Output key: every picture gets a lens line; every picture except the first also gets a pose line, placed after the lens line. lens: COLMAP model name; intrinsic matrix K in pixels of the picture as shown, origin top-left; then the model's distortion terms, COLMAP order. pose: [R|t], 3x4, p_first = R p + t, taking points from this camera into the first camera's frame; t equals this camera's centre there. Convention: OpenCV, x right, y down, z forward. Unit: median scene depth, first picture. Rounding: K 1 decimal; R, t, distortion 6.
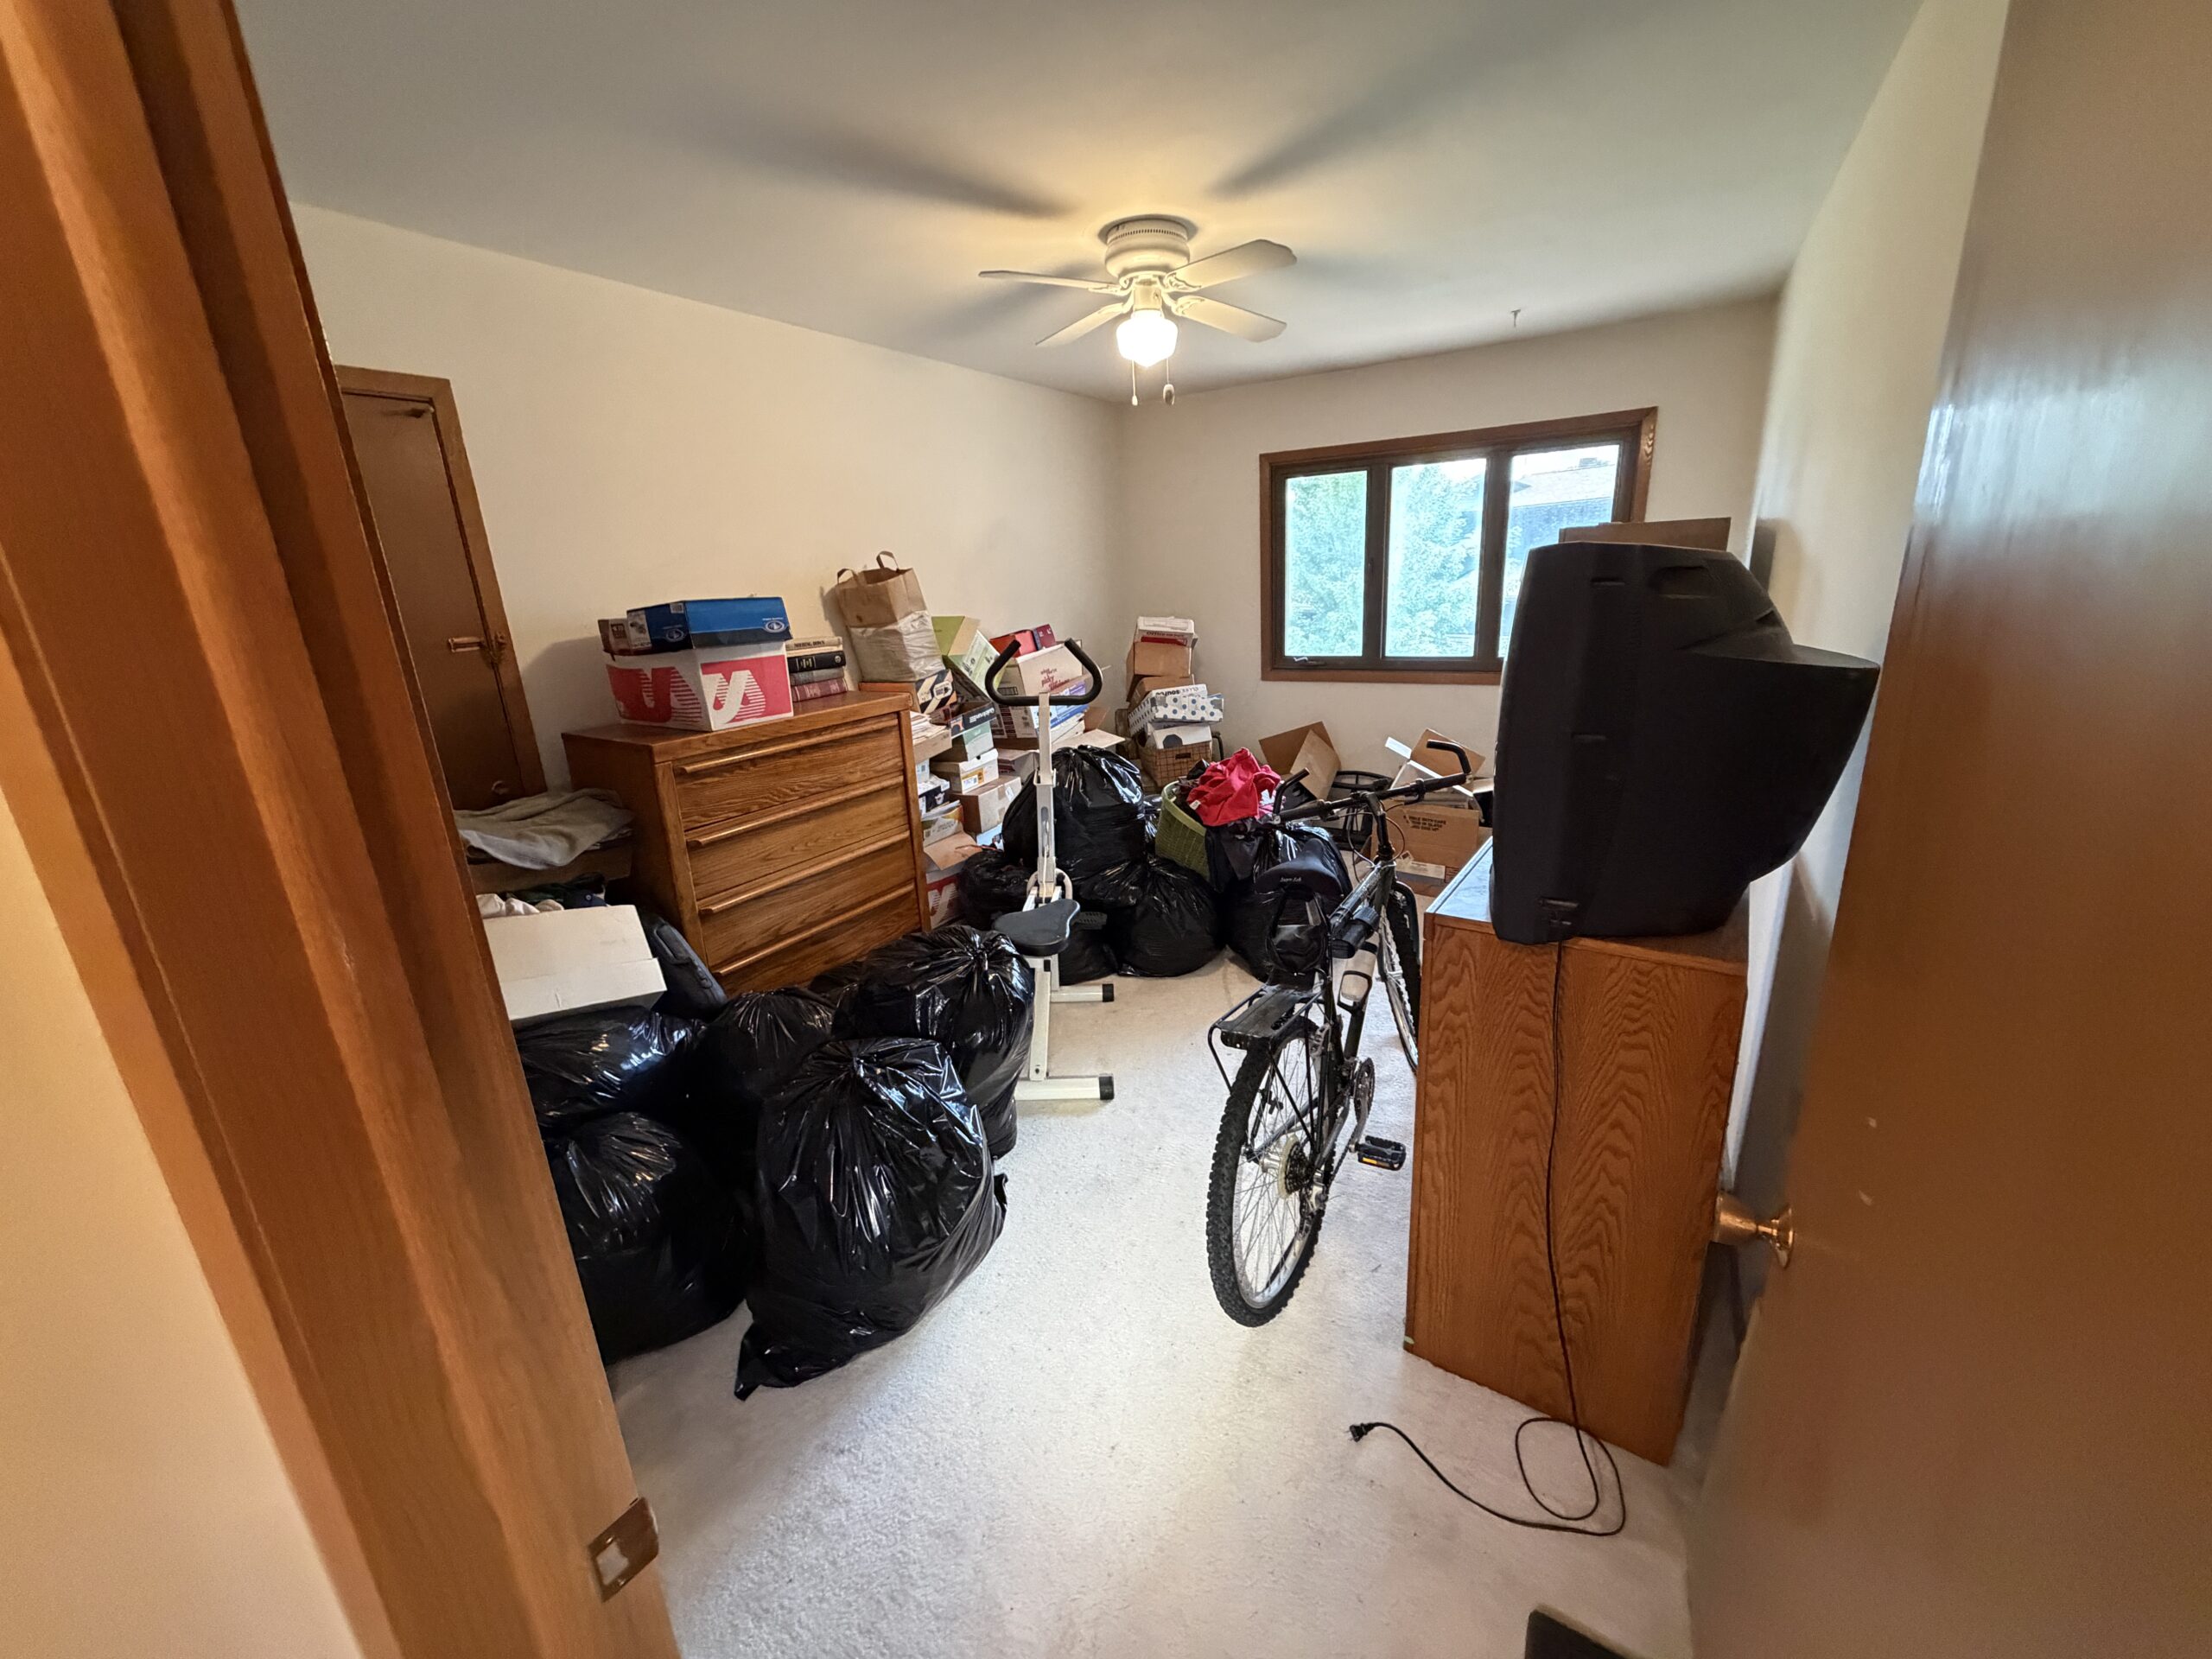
lens RADIAL K [[878.4, 0, 1102.2], [0, 878.4, 824.2], [0, 0, 1]] dist [-0.002690, 0.000497]
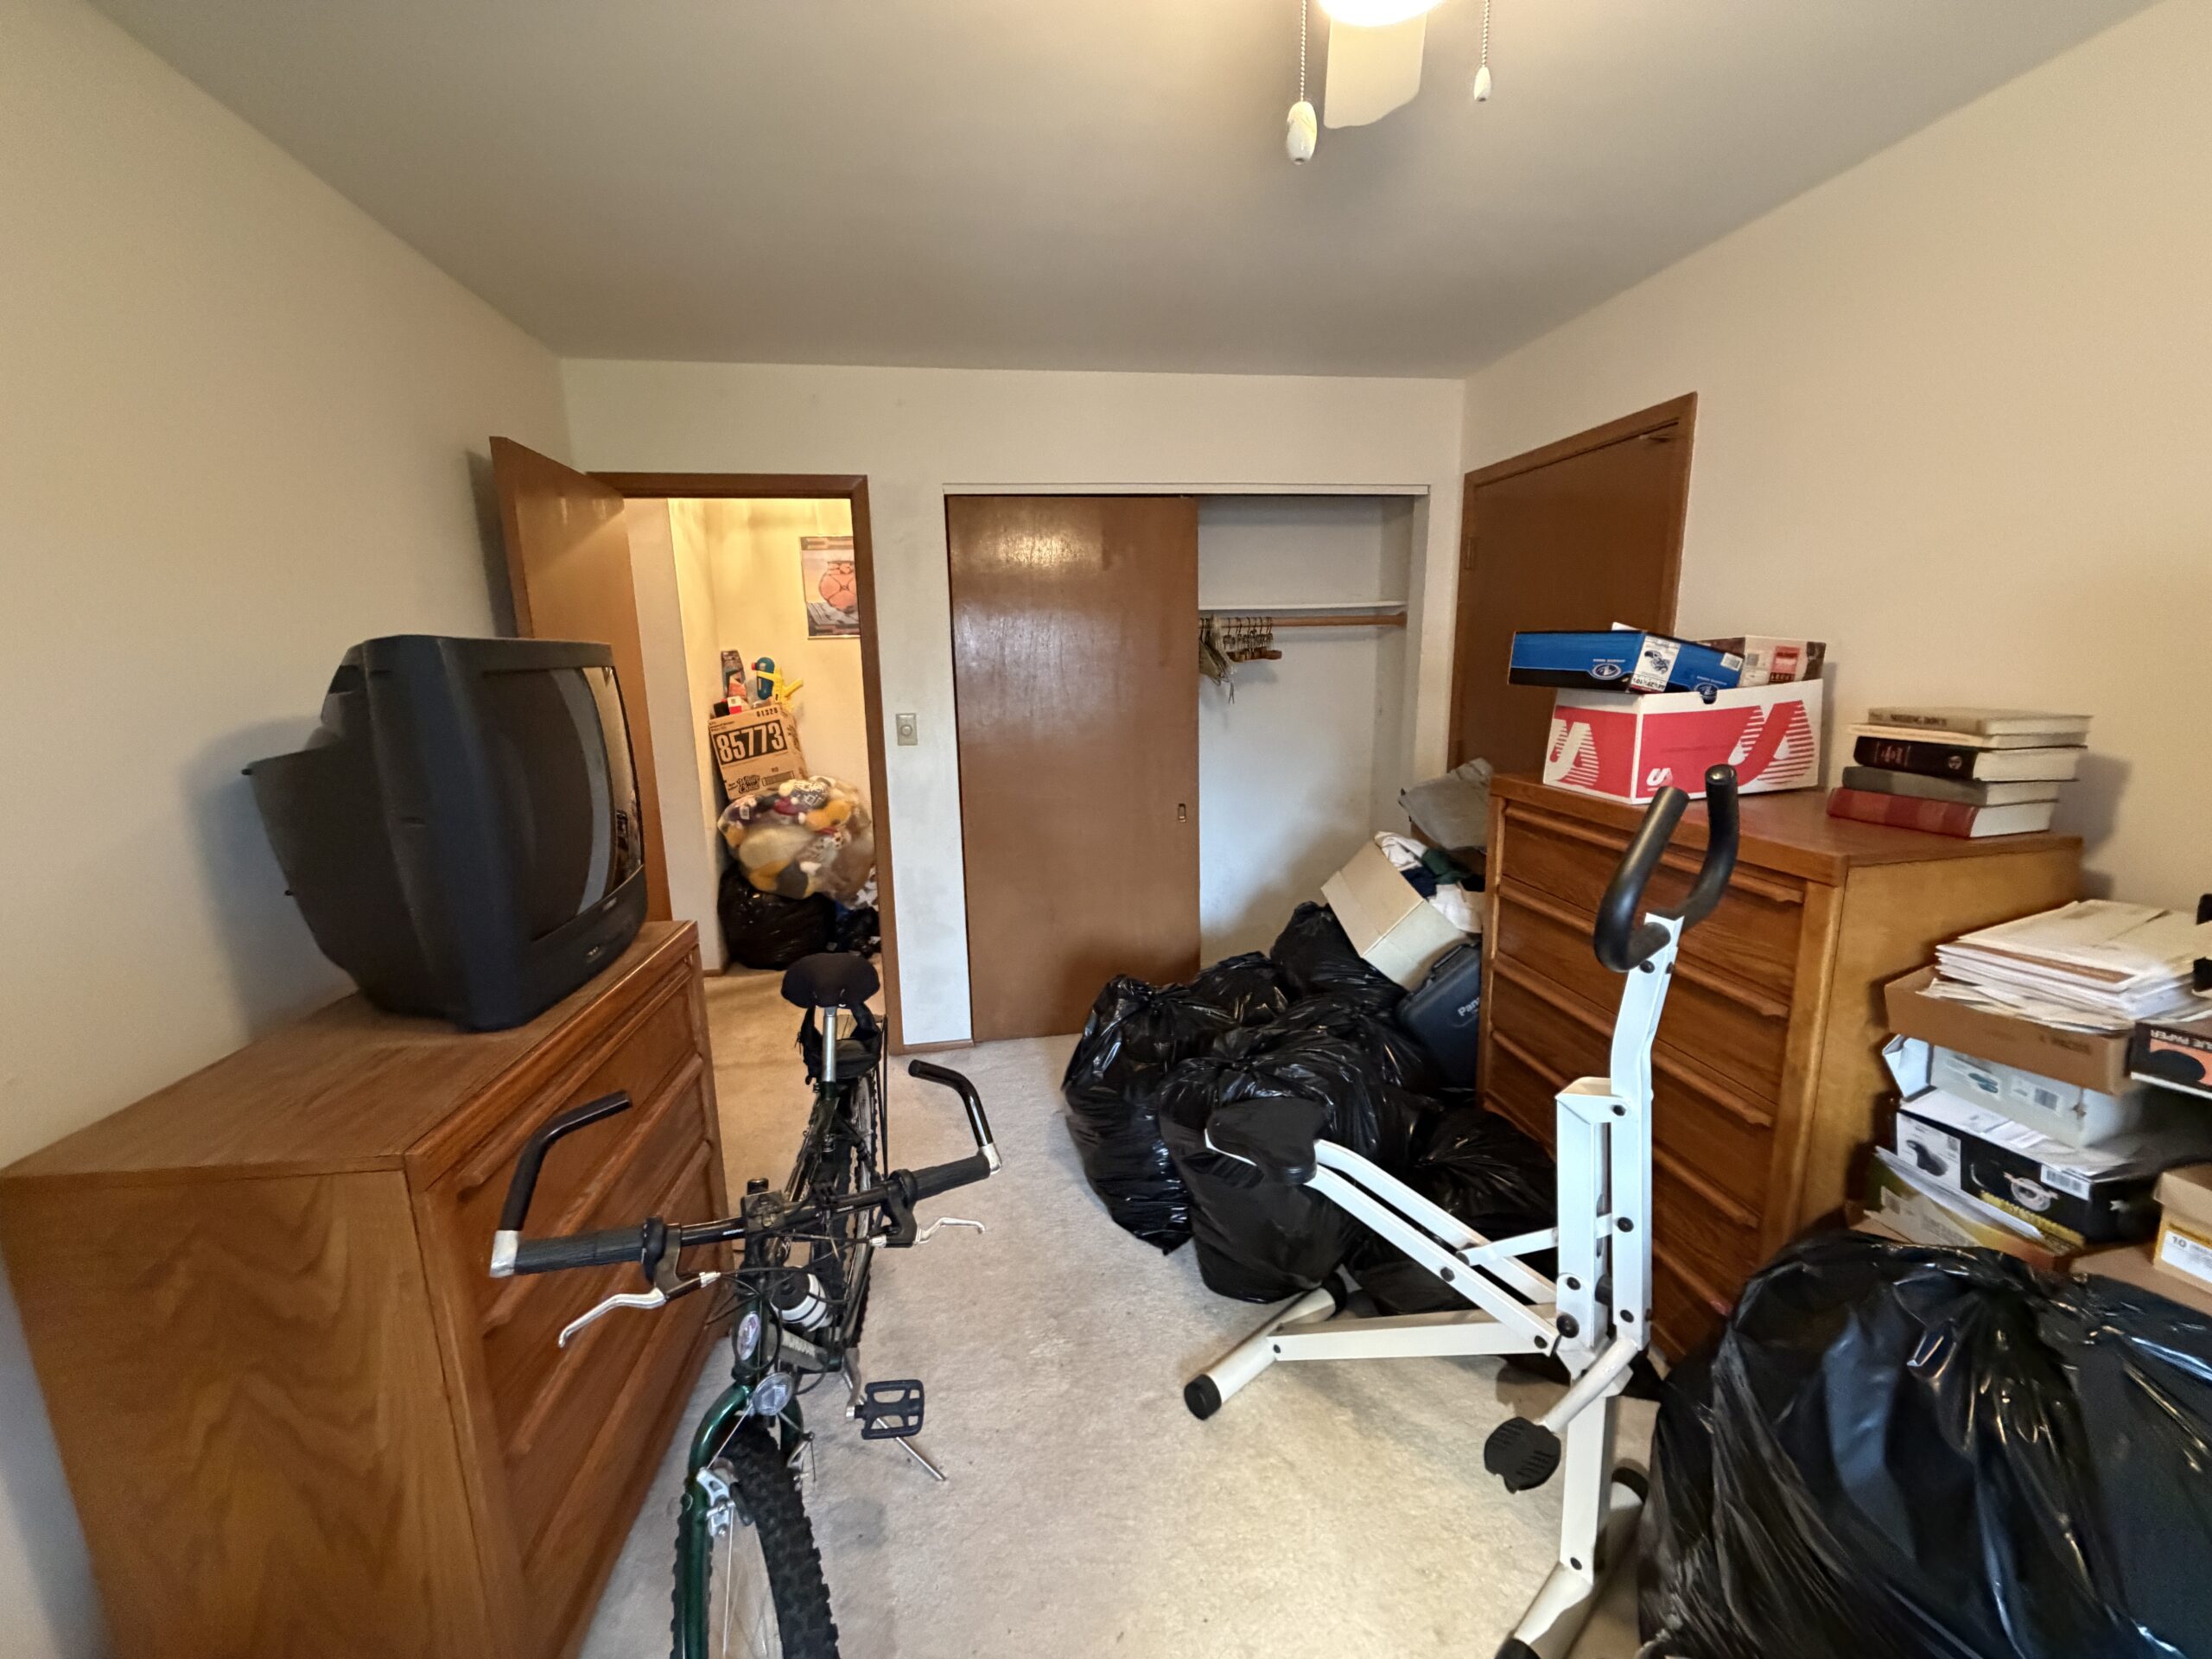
lens RADIAL K [[878.4, 0, 1110.2], [0, 878.4, 821.9], [0, 0, 1]] dist [-0.002690, 0.000497]
pose [[-0.743125, 0.189807, -0.641669, 0.400689], [-0.130439, 0.899442, 0.417121, -0.359958], [0.656316, 0.393671, -0.643640, 1.246503]]
